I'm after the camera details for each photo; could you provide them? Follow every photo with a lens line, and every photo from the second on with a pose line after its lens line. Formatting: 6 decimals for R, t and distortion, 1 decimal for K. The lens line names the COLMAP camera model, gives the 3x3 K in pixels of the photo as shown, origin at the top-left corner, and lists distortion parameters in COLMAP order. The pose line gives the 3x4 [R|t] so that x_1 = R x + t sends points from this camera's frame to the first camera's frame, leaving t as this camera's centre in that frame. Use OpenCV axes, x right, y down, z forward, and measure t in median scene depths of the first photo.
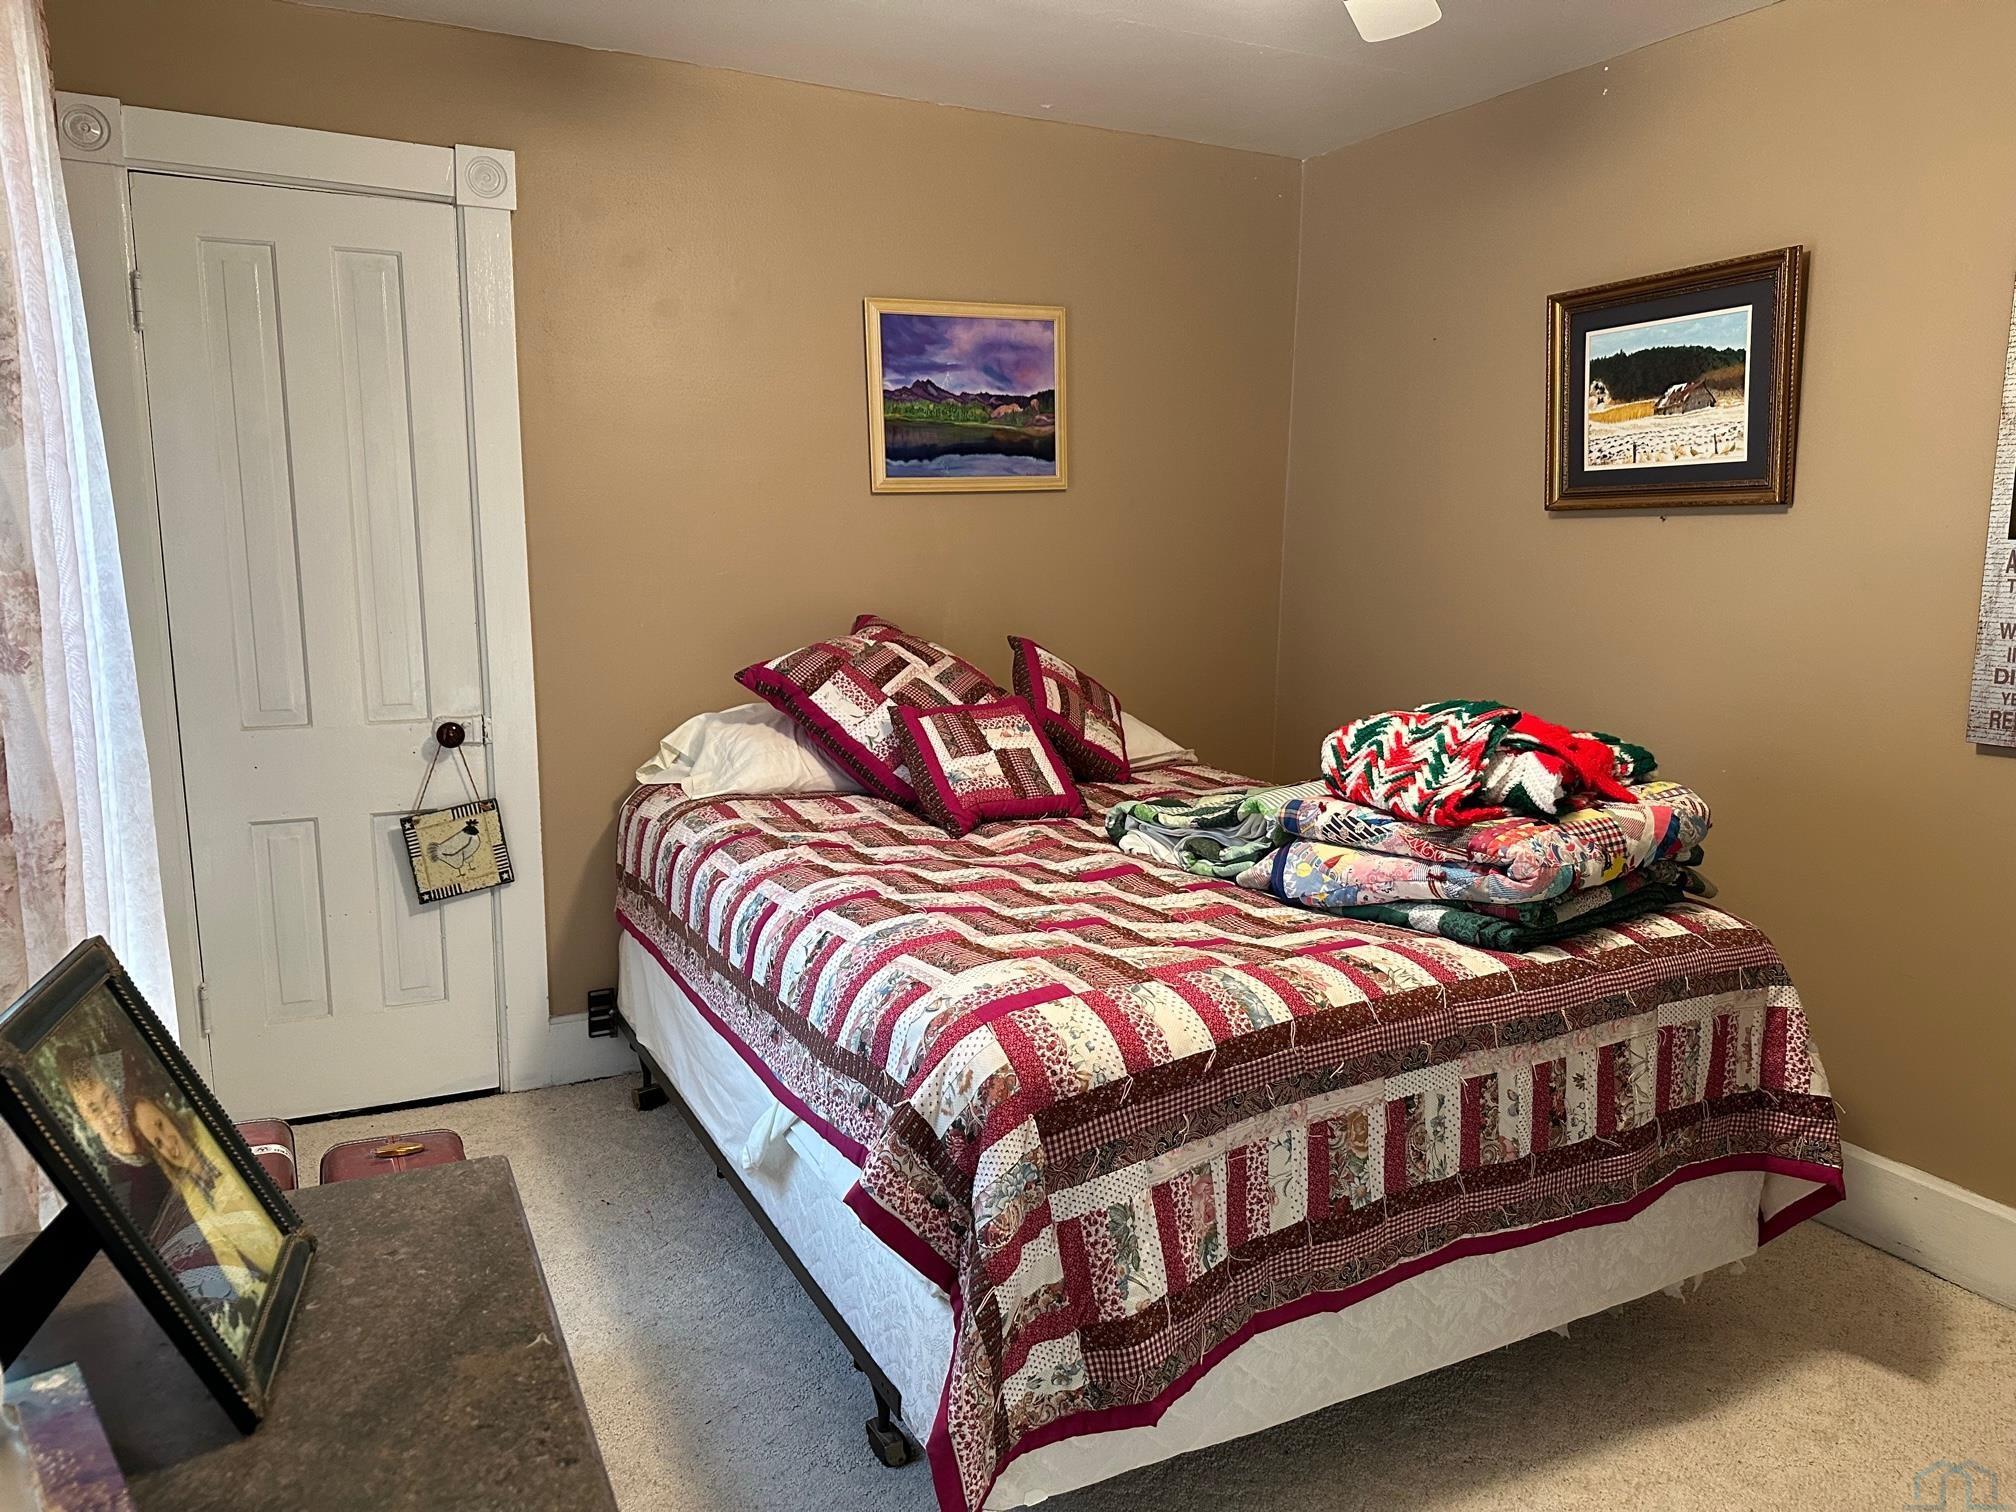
lens RADIAL K [[1417.2, 0, 1007.1], [0, 1417.2, 756.0], [0, 0, 1]] dist [0.051779, -0.075022]
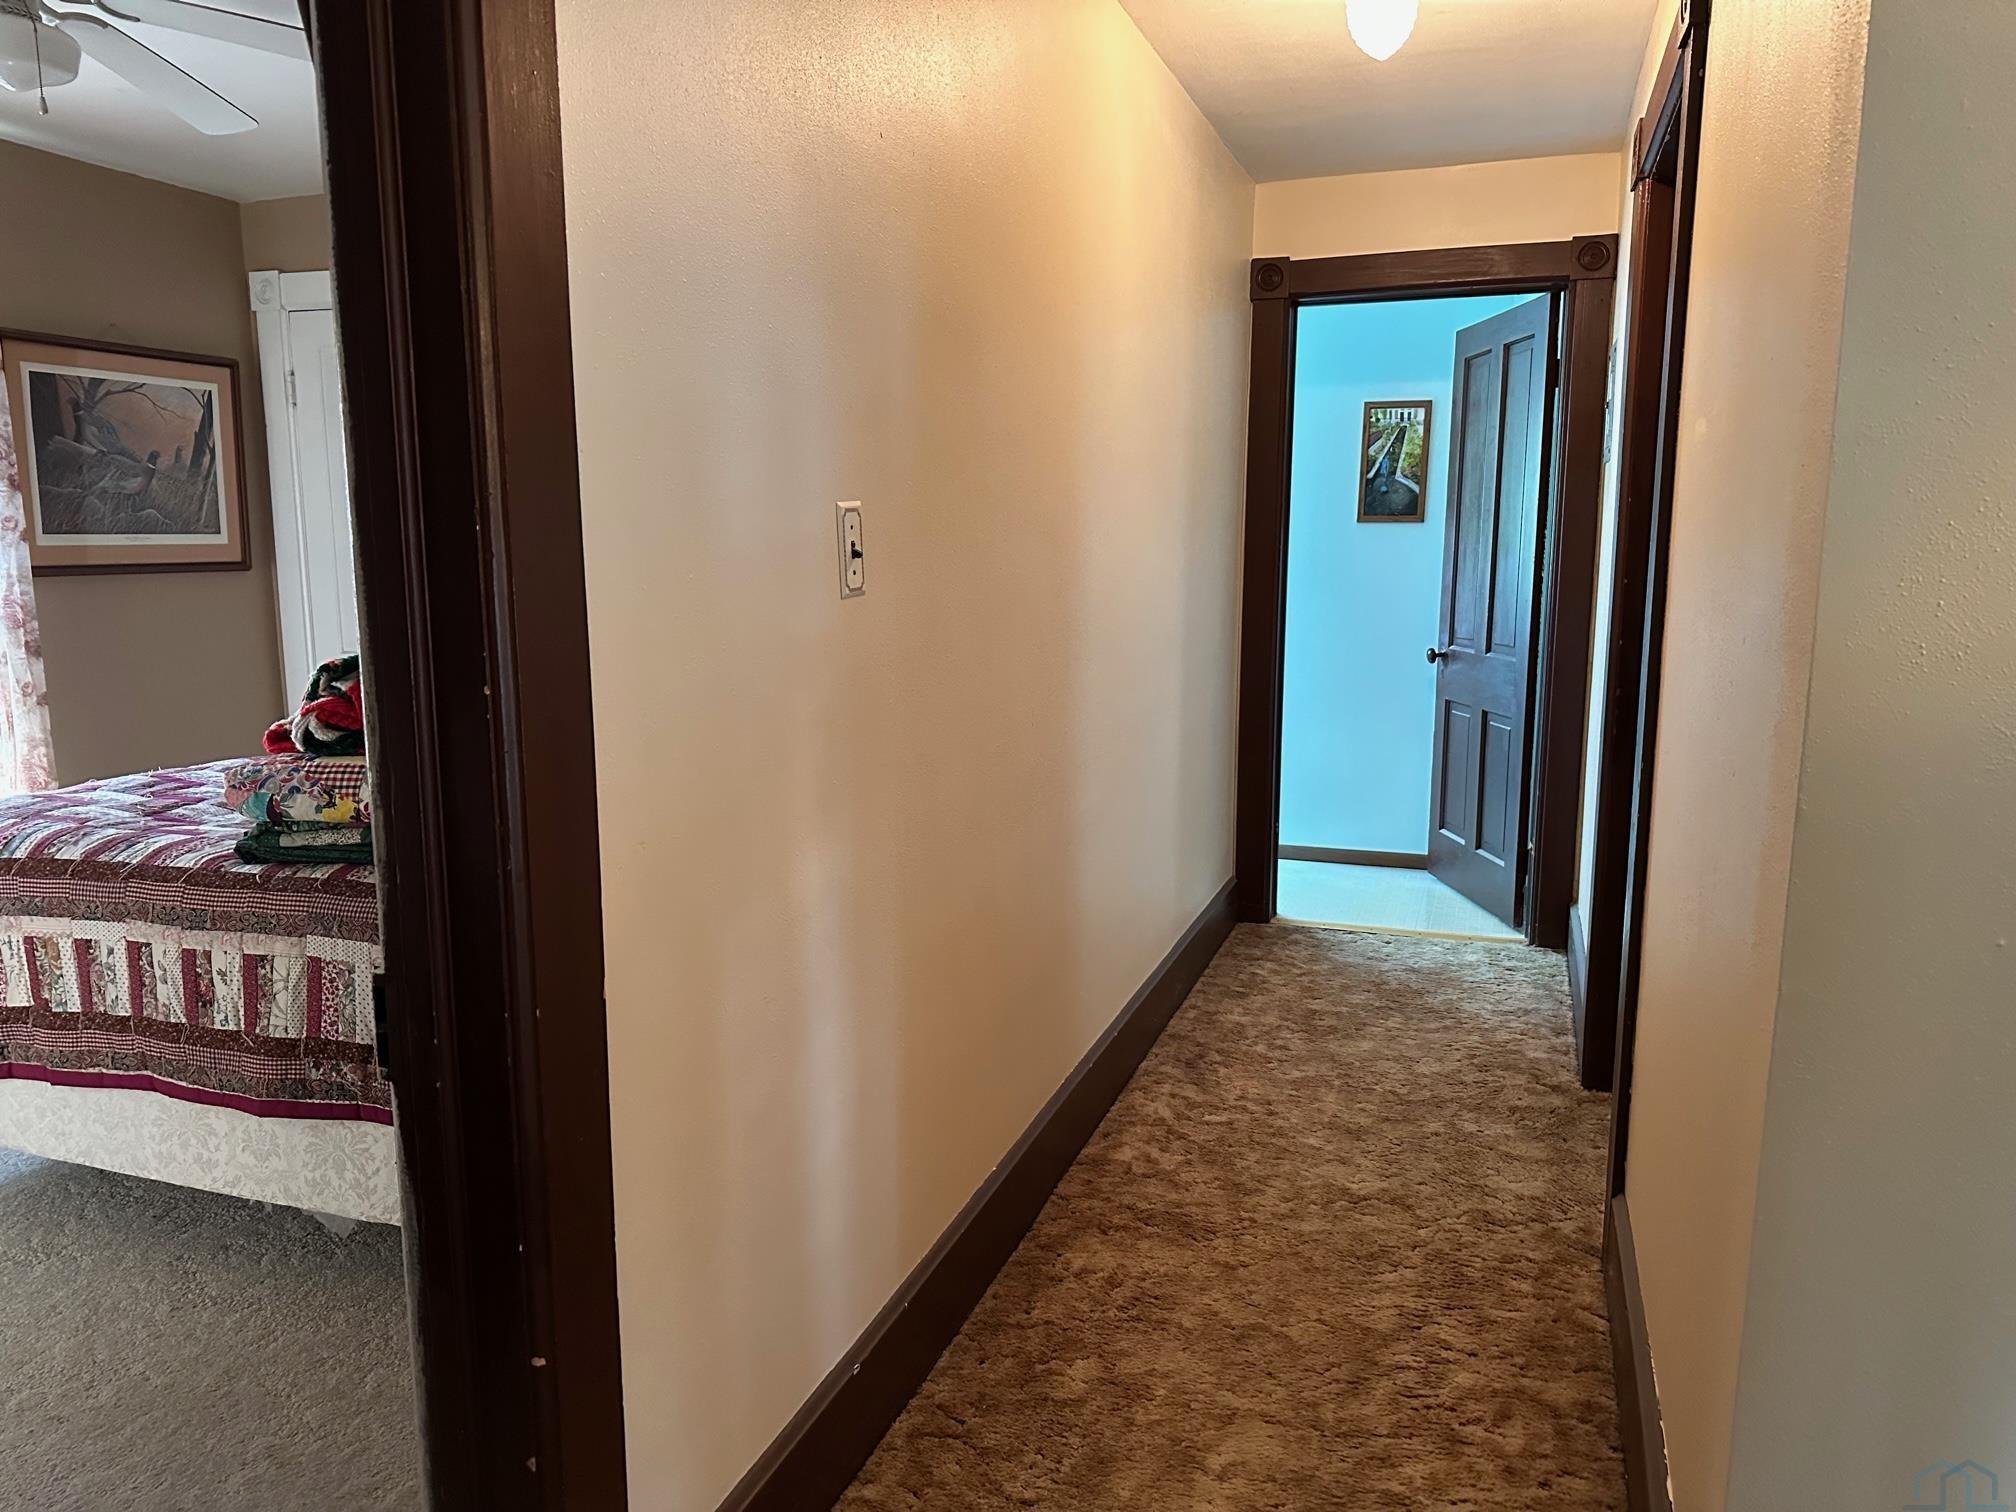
lens RADIAL K [[1417.2, 0, 1009.4], [0, 1417.2, 757.6], [0, 0, 1]] dist [0.051779, -0.075022]
pose [[0.701231, 0.119077, -0.702919, 1.698647], [-0.111777, 0.992122, 0.056561, -0.086037], [0.704117, 0.038908, 0.709017, 0.648621]]
